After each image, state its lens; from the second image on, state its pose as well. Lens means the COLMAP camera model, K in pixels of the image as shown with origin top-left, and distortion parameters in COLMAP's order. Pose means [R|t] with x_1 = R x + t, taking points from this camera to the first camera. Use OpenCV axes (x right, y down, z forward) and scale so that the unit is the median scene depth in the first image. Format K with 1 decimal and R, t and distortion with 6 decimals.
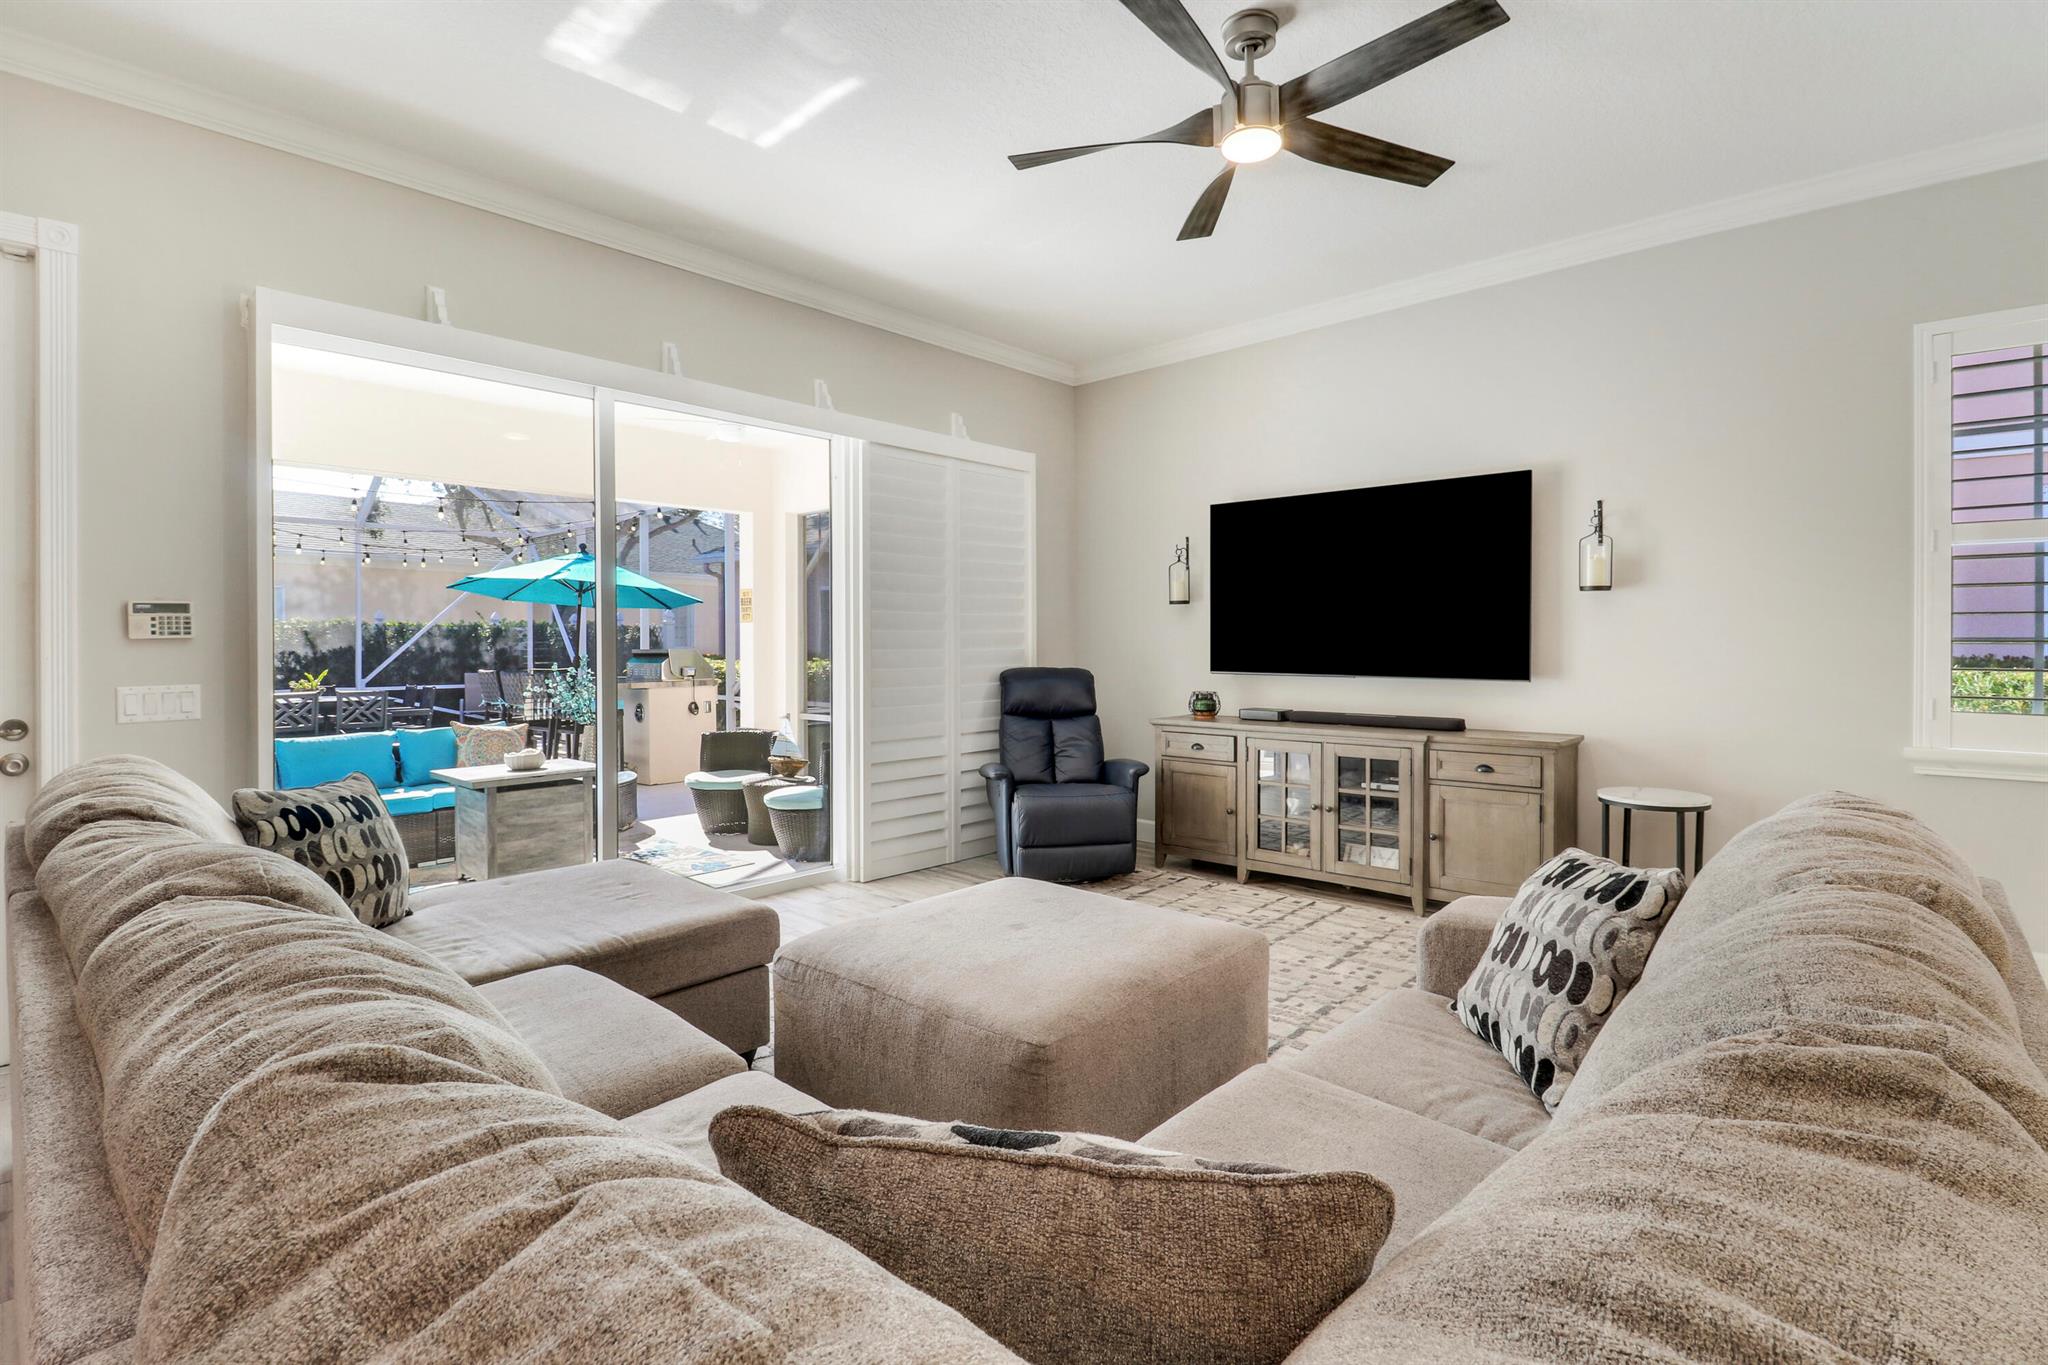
lens RADIAL K [[966.8, 0, 1047.7], [0, 966.8, 650.1], [0, 0, 1]] dist [0.000277, -0.011615]
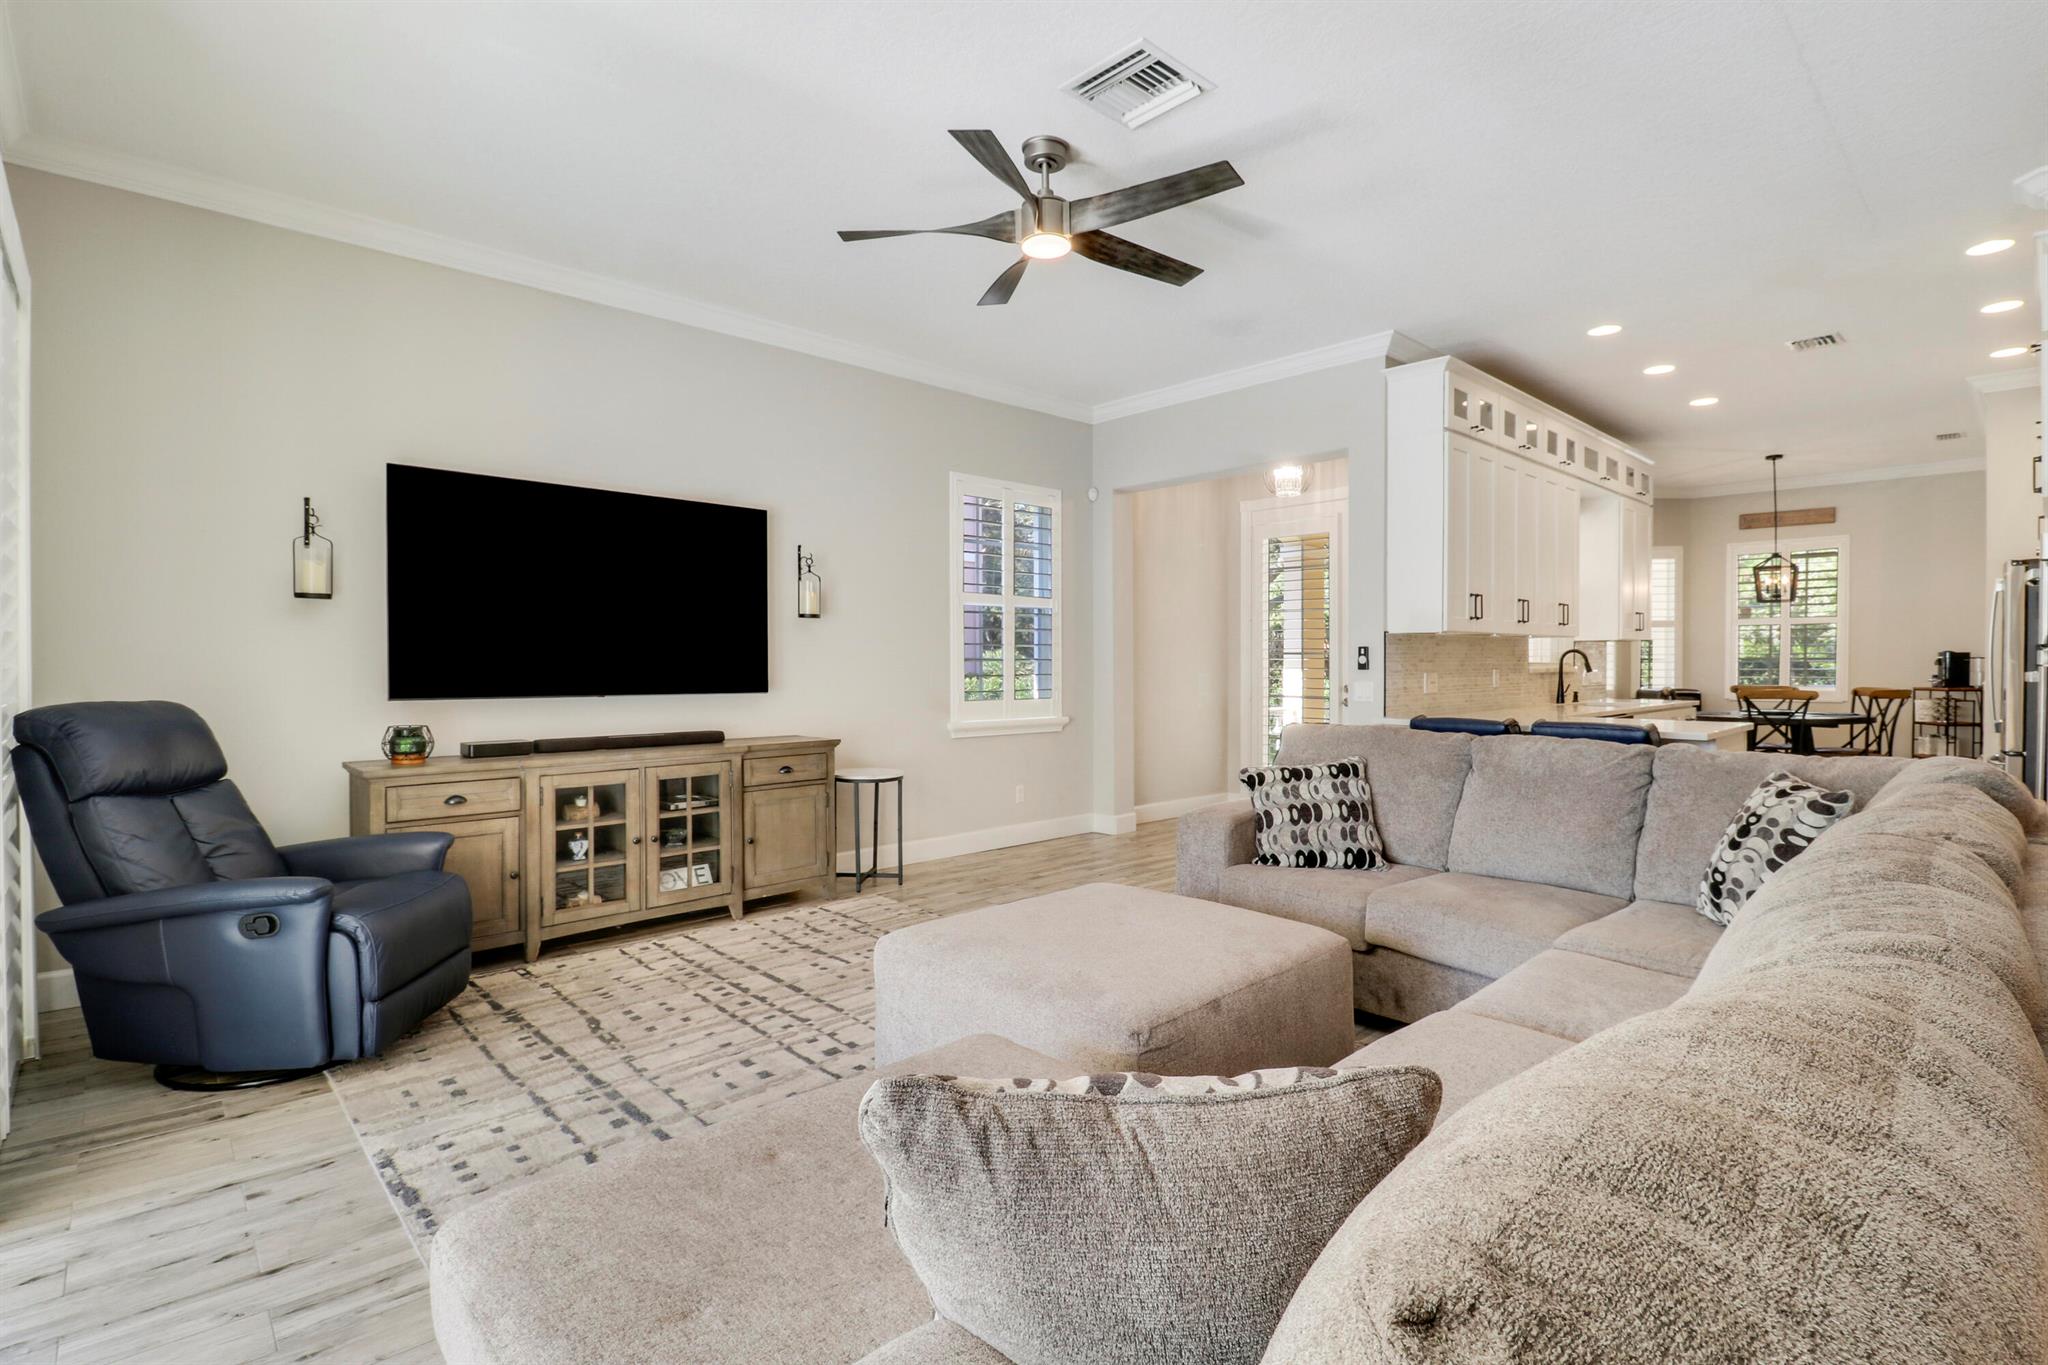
lens RADIAL K [[995.0, 0, 1042.7], [0, 995.0, 662.5], [0, 0, 1]] dist [0.006203, -0.005234]
pose [[0.058857, 0.004832, 0.998255, -0.636432], [0.009038, 0.999945, -0.005373, 0.005217], [-0.998225, 0.009338, 0.058810, 0.577248]]
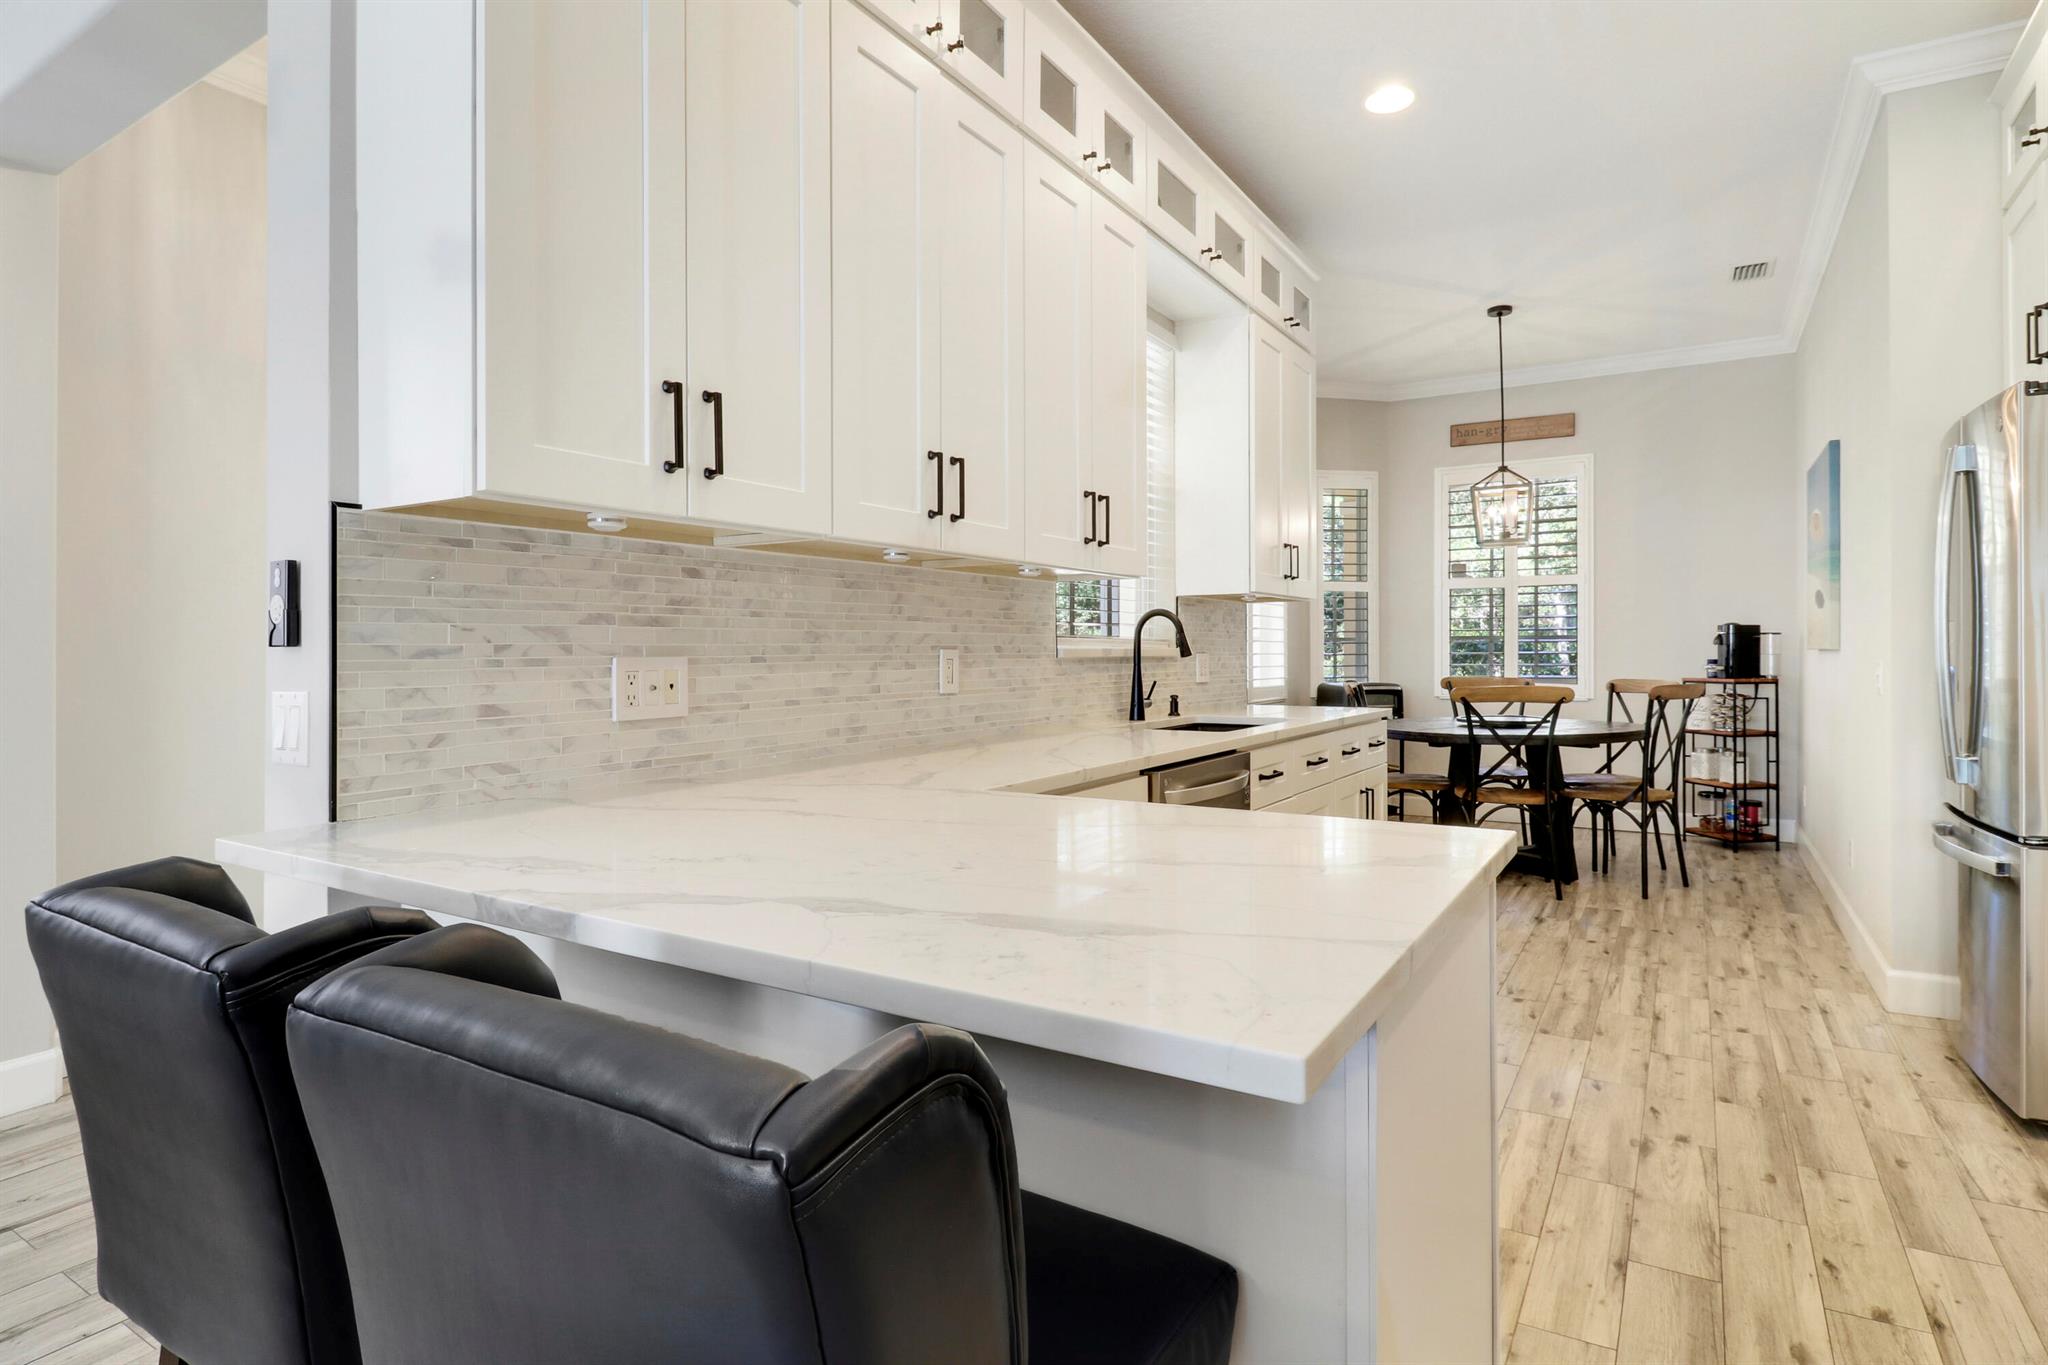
lens RADIAL K [[1050.3, 0, 1042.3], [0, 1050.3, 655.9], [0, 0, 1]] dist [0.007629, -0.012386]
pose [[-0.182932, 0.005608, 0.983110, 0.213554], [0.017170, 0.999849, -0.002508, 0.019083], [-0.982976, 0.016421, -0.183001, 0.064520]]
